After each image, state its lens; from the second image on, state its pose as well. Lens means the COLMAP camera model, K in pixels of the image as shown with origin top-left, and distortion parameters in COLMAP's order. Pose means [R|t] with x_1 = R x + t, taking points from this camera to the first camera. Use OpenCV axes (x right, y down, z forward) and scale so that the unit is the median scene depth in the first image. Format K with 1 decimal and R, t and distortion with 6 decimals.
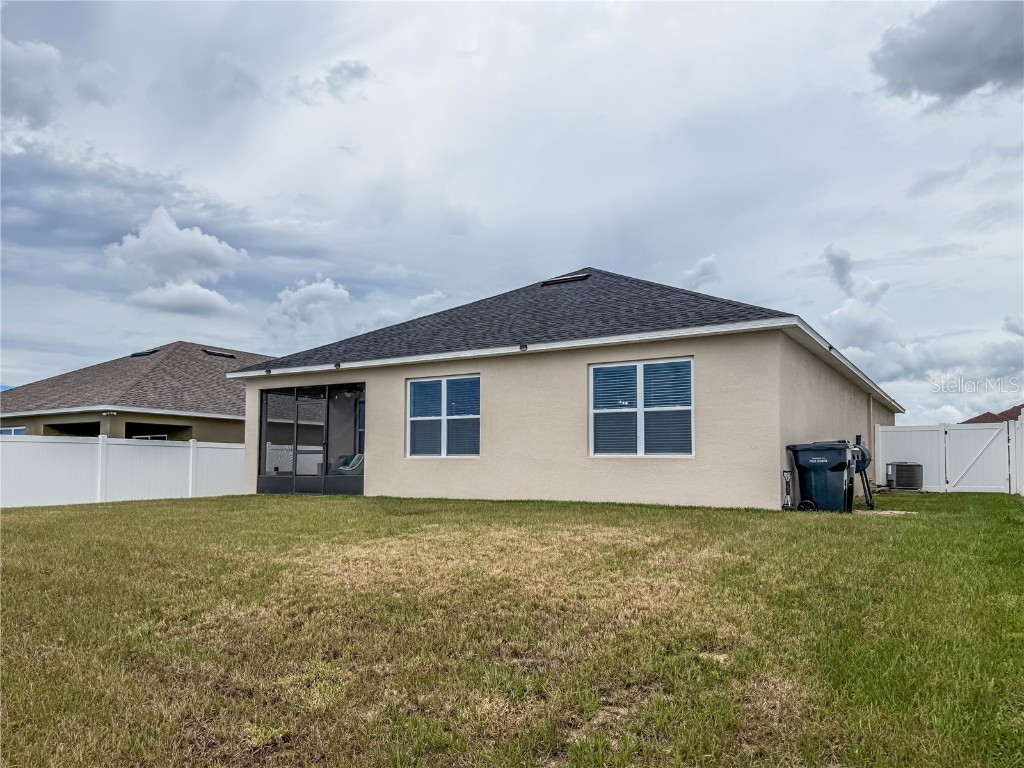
lens RADIAL K [[724.4, 0, 503.1], [0, 724.4, 387.6], [0, 0, 1]] dist [0.081339, -0.010739]
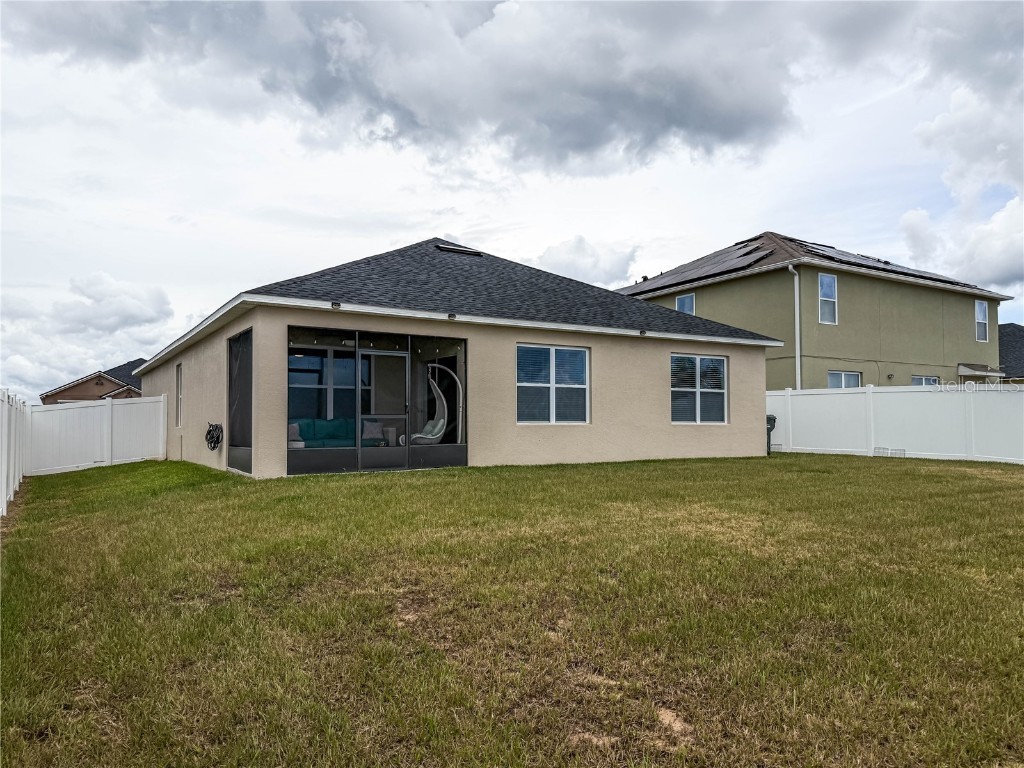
lens RADIAL K [[724.4, 0, 505.6], [0, 724.4, 375.7], [0, 0, 1]] dist [0.081339, -0.010739]
pose [[0.440595, 0.067092, 0.895195, -1.030510], [-0.081820, 0.996054, -0.034381, 0.068347], [-0.893969, -0.058097, 0.444346, 0.601762]]
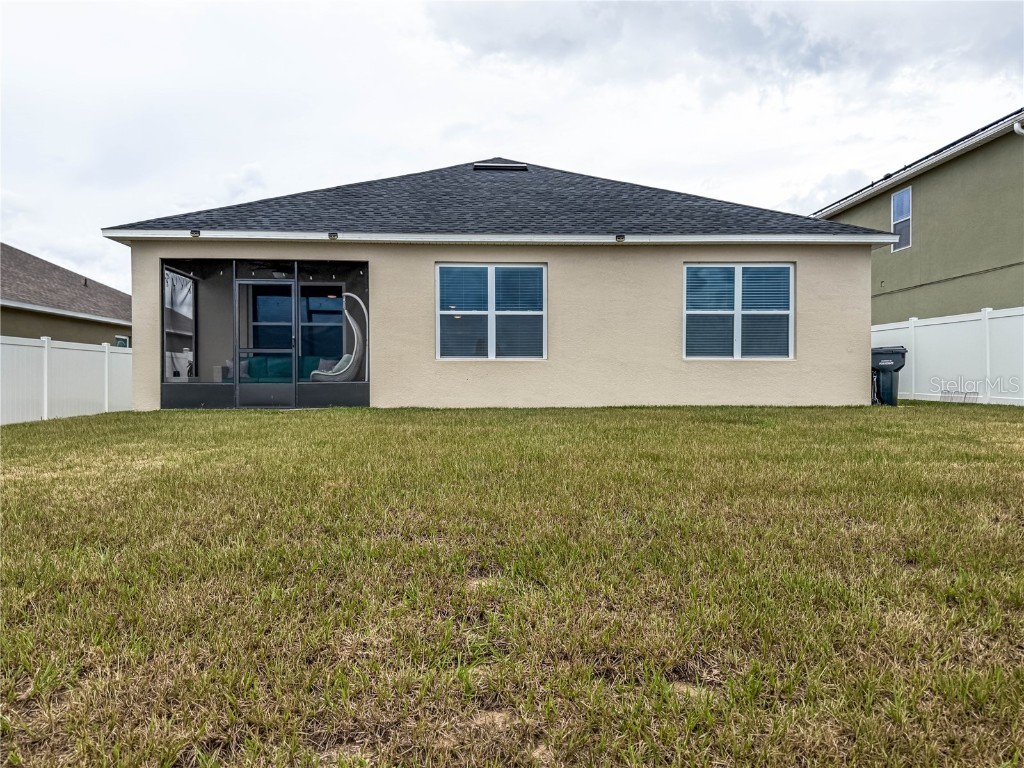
lens RADIAL K [[724.4, 0, 493.3], [0, 724.4, 369.7], [0, 0, 1]] dist [0.081339, -0.010739]
pose [[0.822393, 0.000859, 0.568919, -0.558126], [-0.057511, 0.995002, 0.081632, 0.038500], [-0.566005, -0.099853, 0.818332, 0.302975]]
